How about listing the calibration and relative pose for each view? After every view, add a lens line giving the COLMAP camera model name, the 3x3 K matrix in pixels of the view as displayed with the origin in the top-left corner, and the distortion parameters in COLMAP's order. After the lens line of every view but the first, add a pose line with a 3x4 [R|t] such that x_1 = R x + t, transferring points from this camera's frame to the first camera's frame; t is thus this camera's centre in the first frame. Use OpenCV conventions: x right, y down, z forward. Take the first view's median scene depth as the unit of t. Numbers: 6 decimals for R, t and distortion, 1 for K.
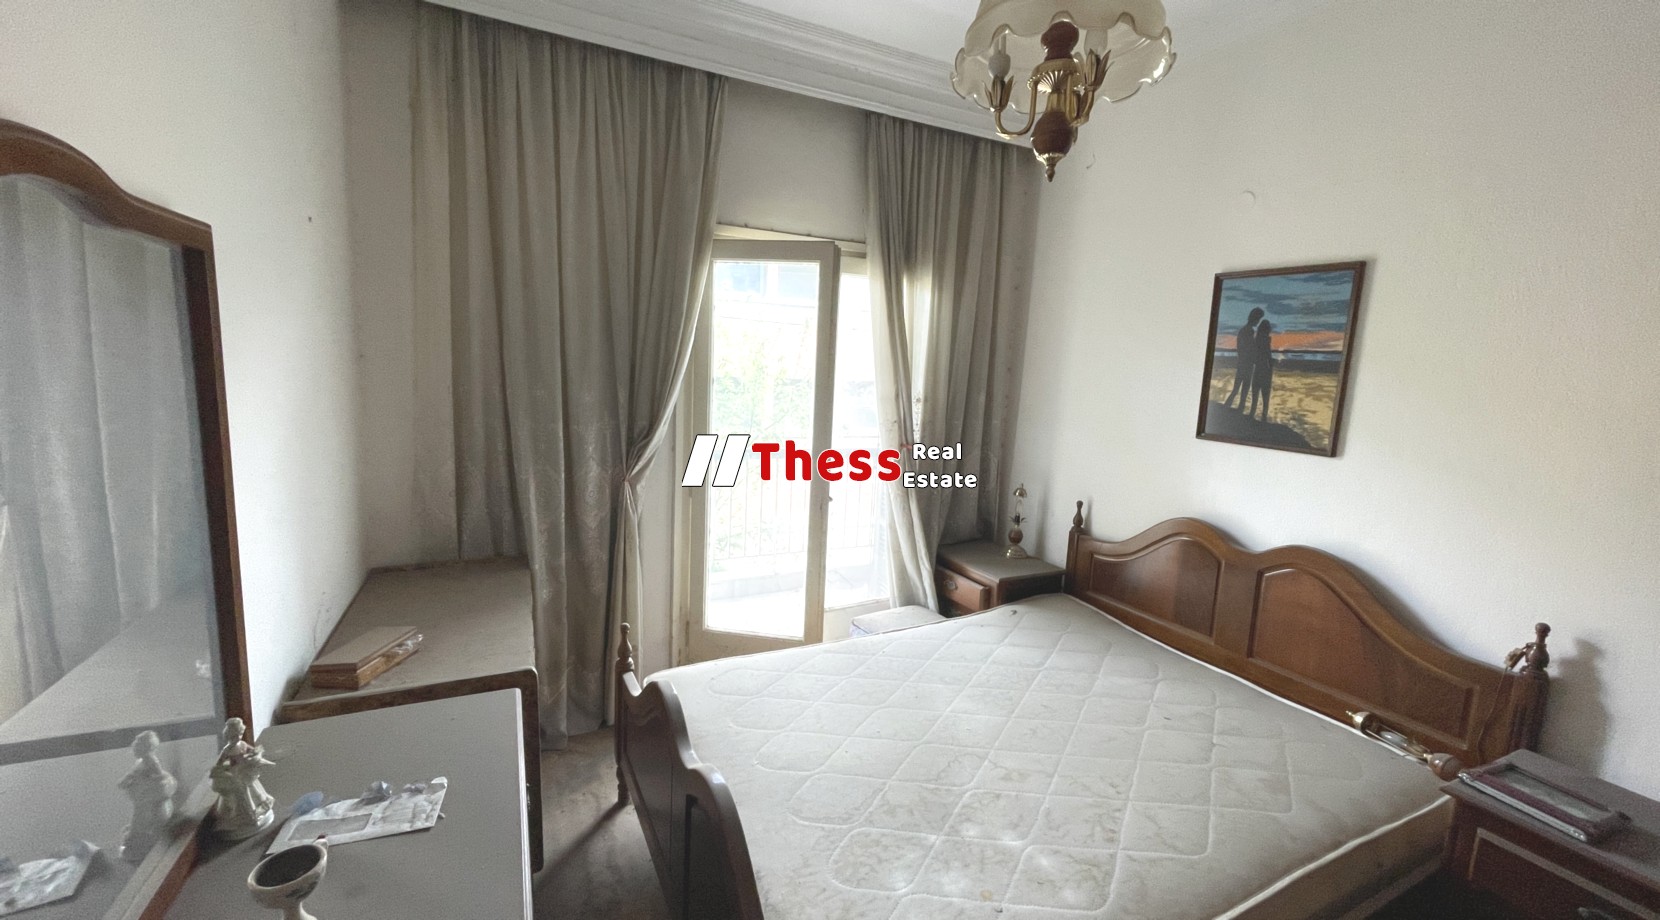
lens RADIAL K [[673.6, 0, 829.4], [0, 673.6, 456.5], [0, 0, 1]] dist [-0.003033, -0.000421]
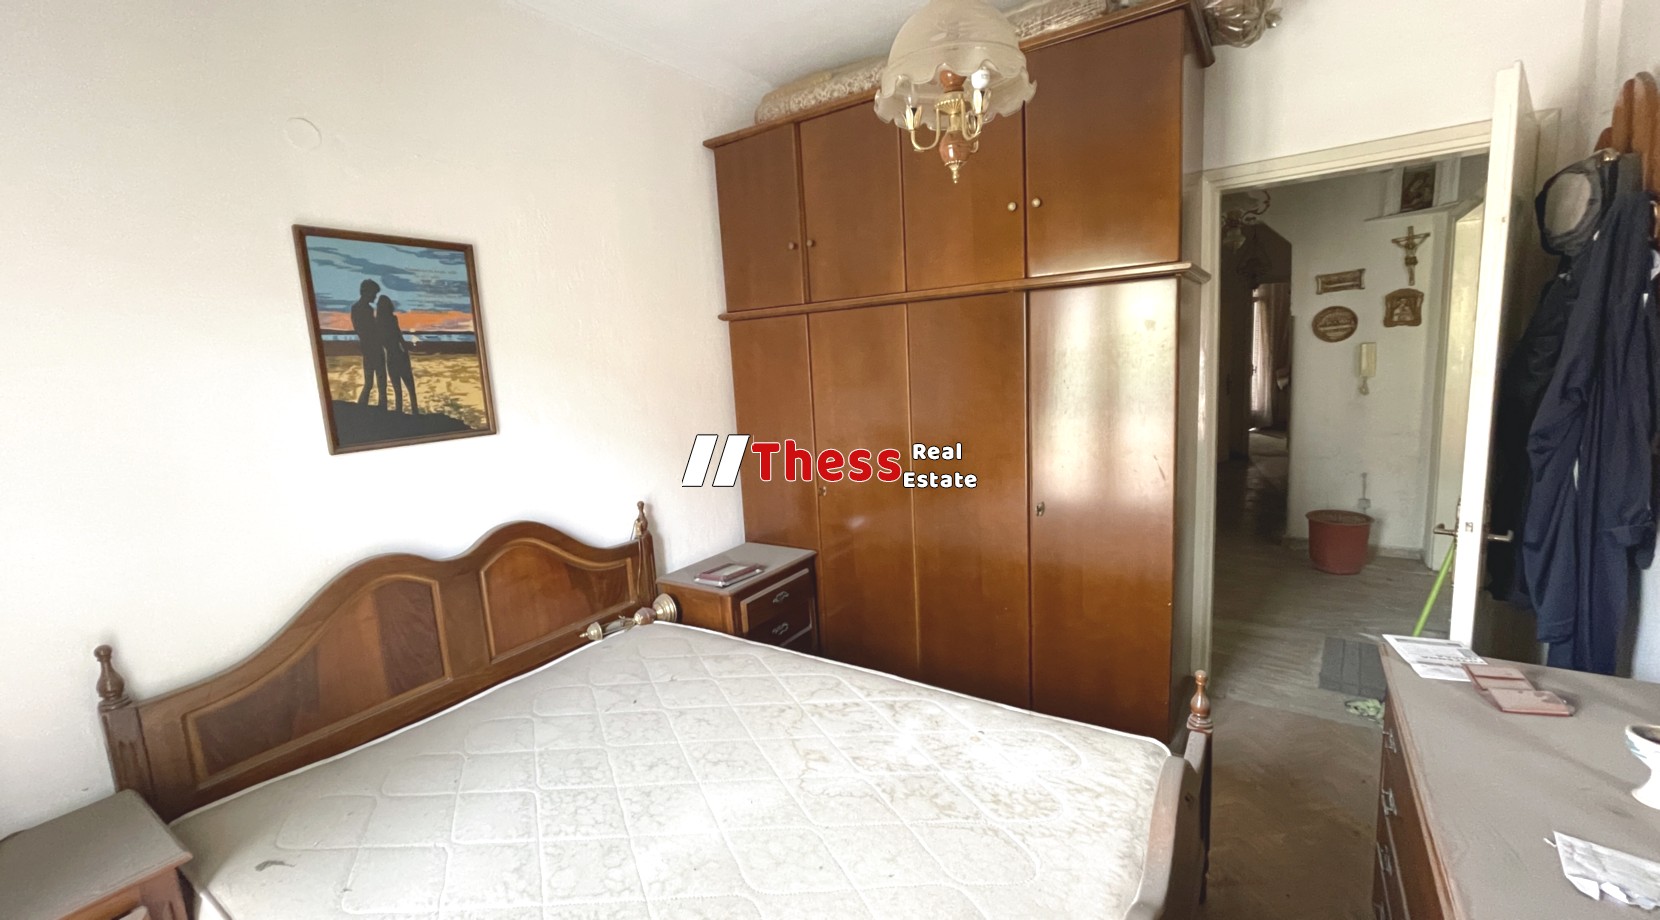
lens RADIAL K [[673.6, 0, 828.2], [0, 673.6, 455.9], [0, 0, 1]] dist [-0.003033, -0.000421]
pose [[-0.500583, -0.135946, 0.854948, -0.380548], [0.164570, 0.954639, 0.248156, -0.132194], [-0.849902, 0.264921, -0.455503, 0.987789]]
